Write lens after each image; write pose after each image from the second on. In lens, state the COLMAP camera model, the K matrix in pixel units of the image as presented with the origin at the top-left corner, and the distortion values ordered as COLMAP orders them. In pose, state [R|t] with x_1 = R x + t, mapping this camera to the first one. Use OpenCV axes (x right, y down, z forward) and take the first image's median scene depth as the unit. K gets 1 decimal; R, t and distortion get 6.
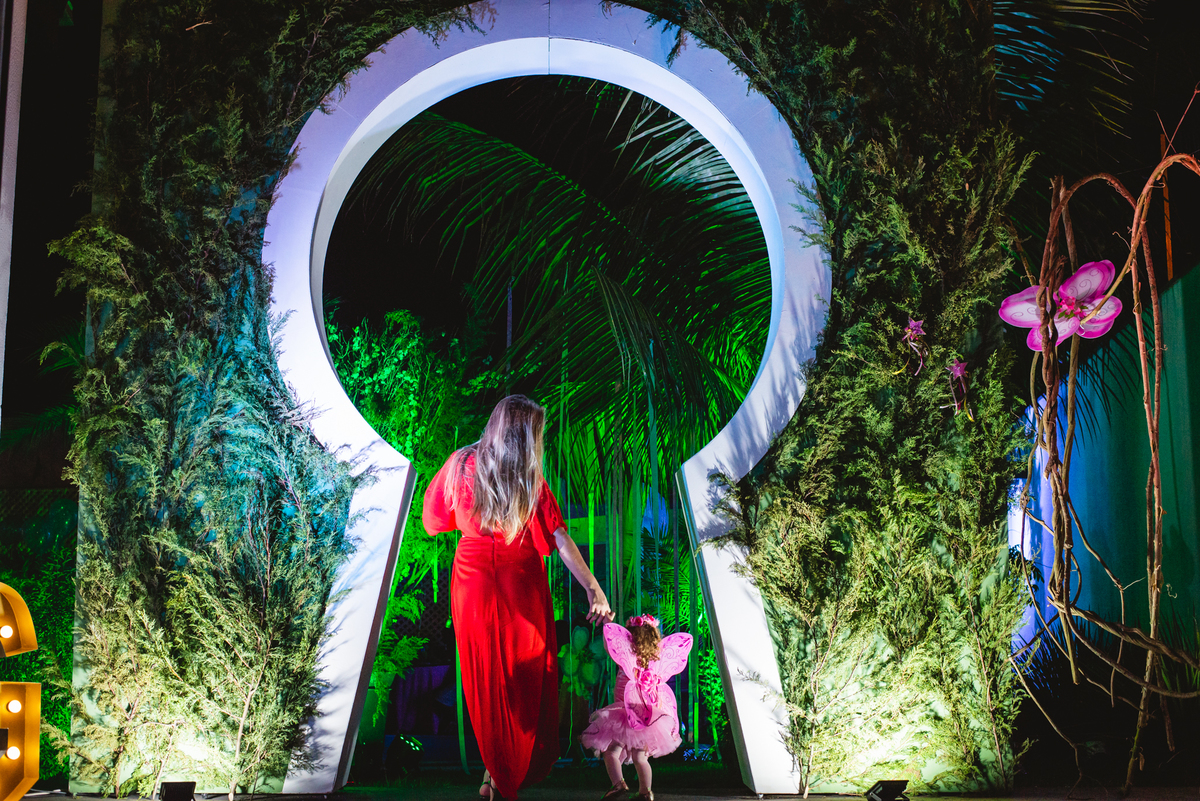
lens RADIAL K [[1392.9, 0, 600.6], [0, 1392.9, 447.2], [0, 0, 1]] dist [-0.166482, 0.211971]
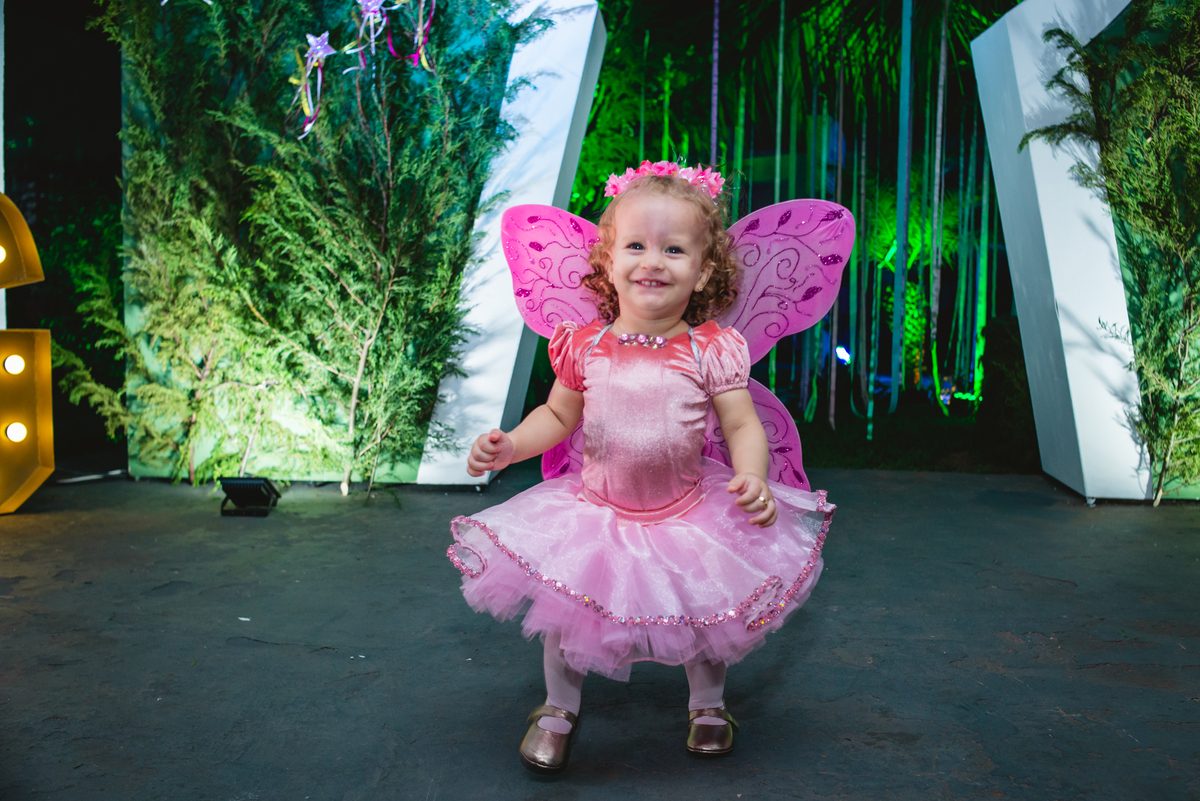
lens RADIAL K [[1251.7, 0, 683.2], [0, 1251.7, 402.0], [0, 0, 1]] dist [-0.119012, 0.021079]
pose [[0.996808, 0.028510, -0.074578, -0.047723], [-0.009487, 0.969749, 0.243918, 0.052960], [0.079276, -0.242432, 0.966924, 0.394344]]
